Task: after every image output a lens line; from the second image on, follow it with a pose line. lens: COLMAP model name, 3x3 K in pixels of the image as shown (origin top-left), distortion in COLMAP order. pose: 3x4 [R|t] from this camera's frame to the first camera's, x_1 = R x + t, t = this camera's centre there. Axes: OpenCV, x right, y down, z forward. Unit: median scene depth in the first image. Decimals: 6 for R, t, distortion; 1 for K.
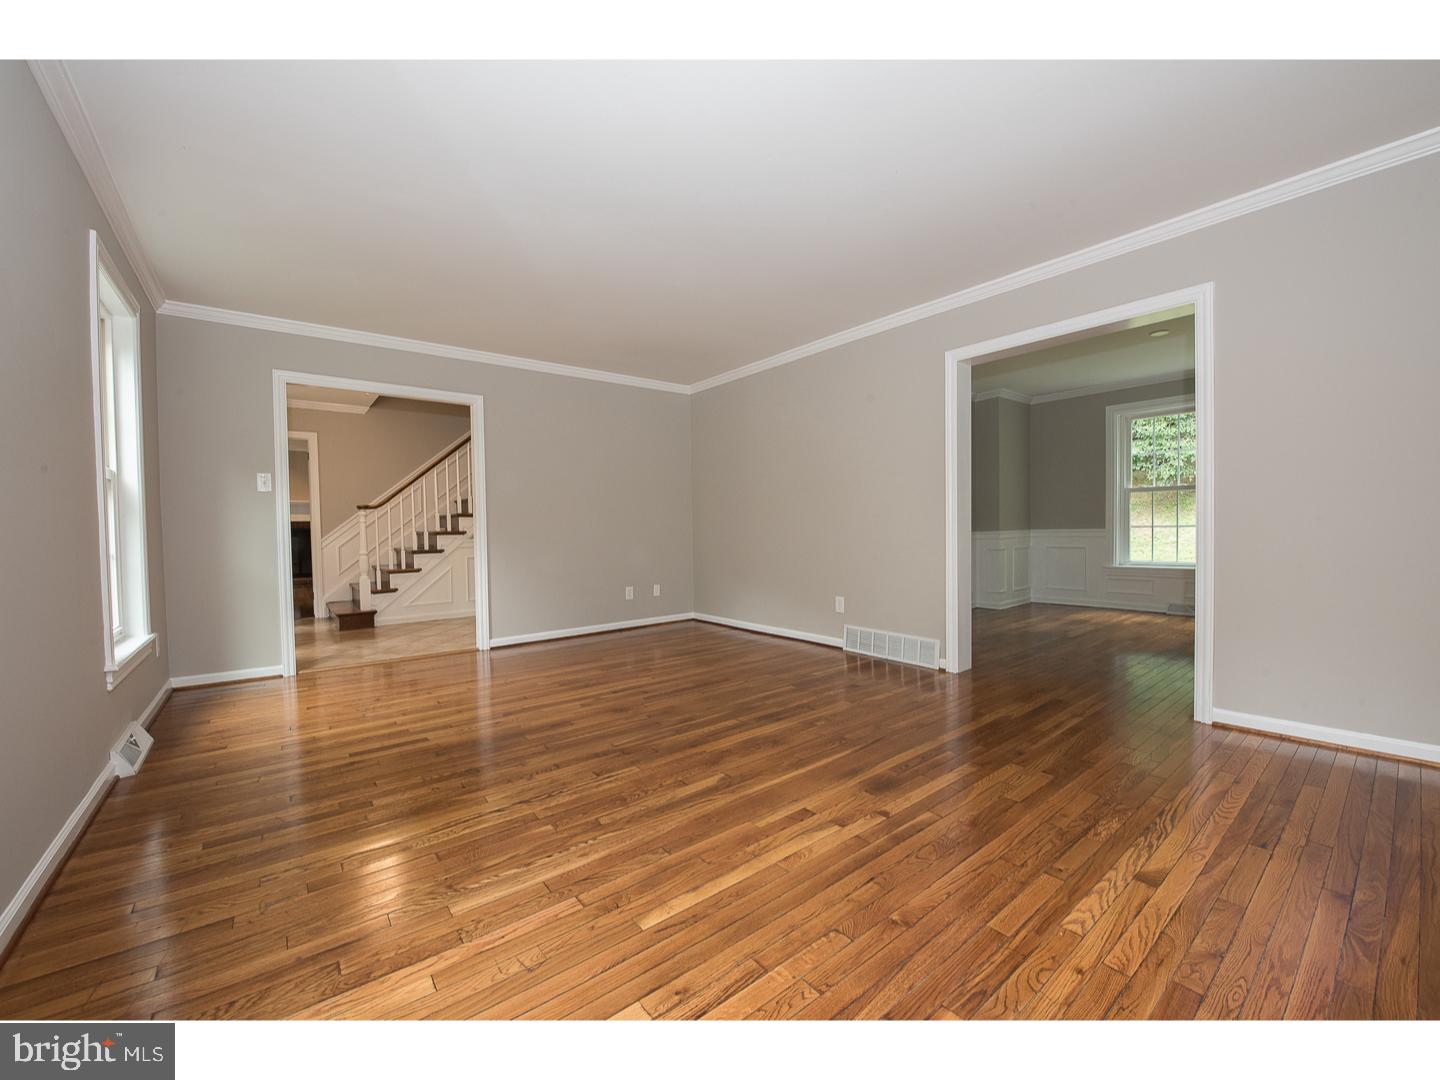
lens RADIAL K [[567.5, 0, 722.2], [0, 567.5, 541.9], [0, 0, 1]] dist [-0.000456, -0.000077]
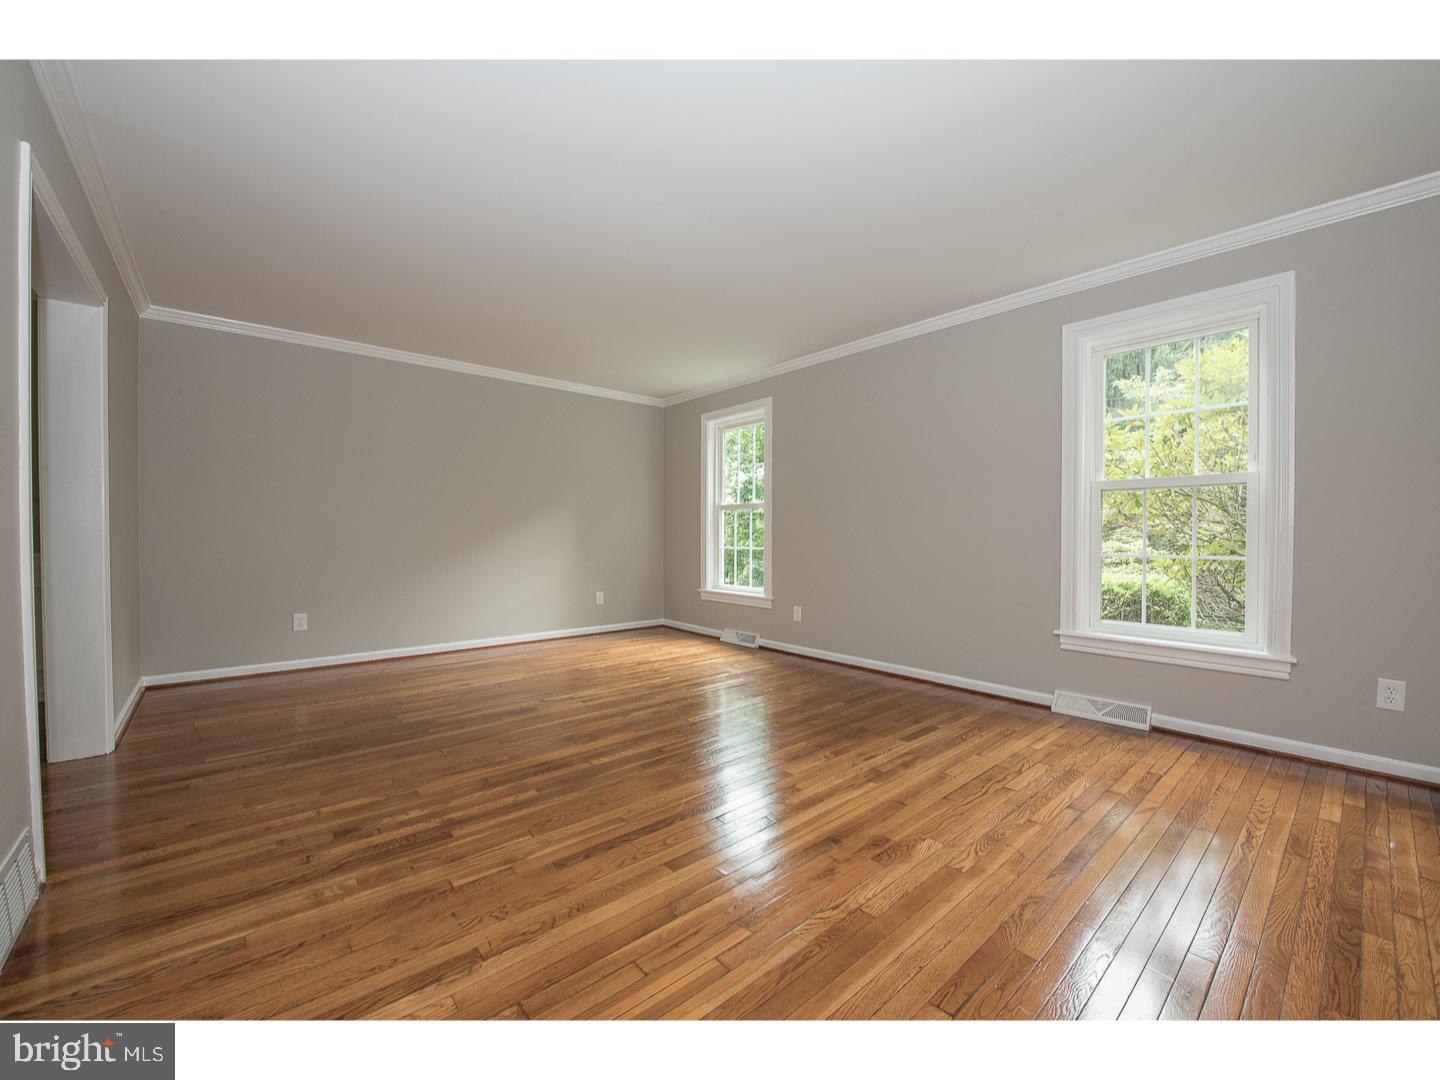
lens RADIAL K [[567.5, 0, 722.2], [0, 567.5, 541.9], [0, 0, 1]] dist [-0.000456, -0.000077]
pose [[-0.998977, 0.015290, -0.042556, -0.150285], [0.013434, 0.998960, 0.043571, -0.063505], [0.043178, 0.042955, -0.998144, 1.981200]]
